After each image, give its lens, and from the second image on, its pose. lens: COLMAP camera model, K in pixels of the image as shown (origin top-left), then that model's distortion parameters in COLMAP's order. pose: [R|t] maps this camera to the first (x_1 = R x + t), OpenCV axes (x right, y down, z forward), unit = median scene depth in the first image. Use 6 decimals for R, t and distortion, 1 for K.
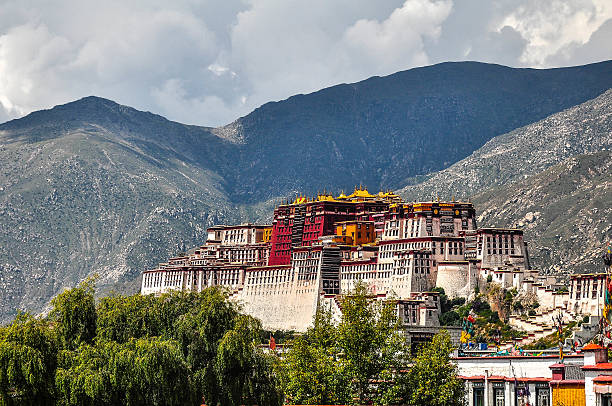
lens RADIAL K [[2960.2, 0, 305.2], [0, 2960.2, 204.5], [0, 0, 1]] dist [0.566944, 0.000000]
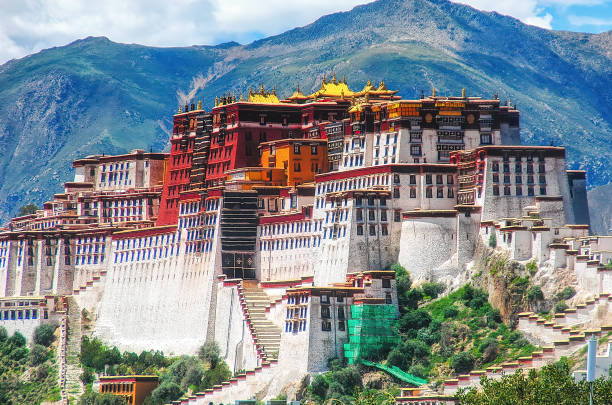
lens RADIAL K [[4428.9, 0, 305.8], [0, 4428.9, 202.8], [0, 0, 1]] dist [-0.773944, 0.000000]
pose [[0.994148, -0.017801, -0.106554, 0.105176], [0.018956, 0.999772, 0.009836, 0.009307], [0.106354, -0.011799, 0.994258, 0.221590]]
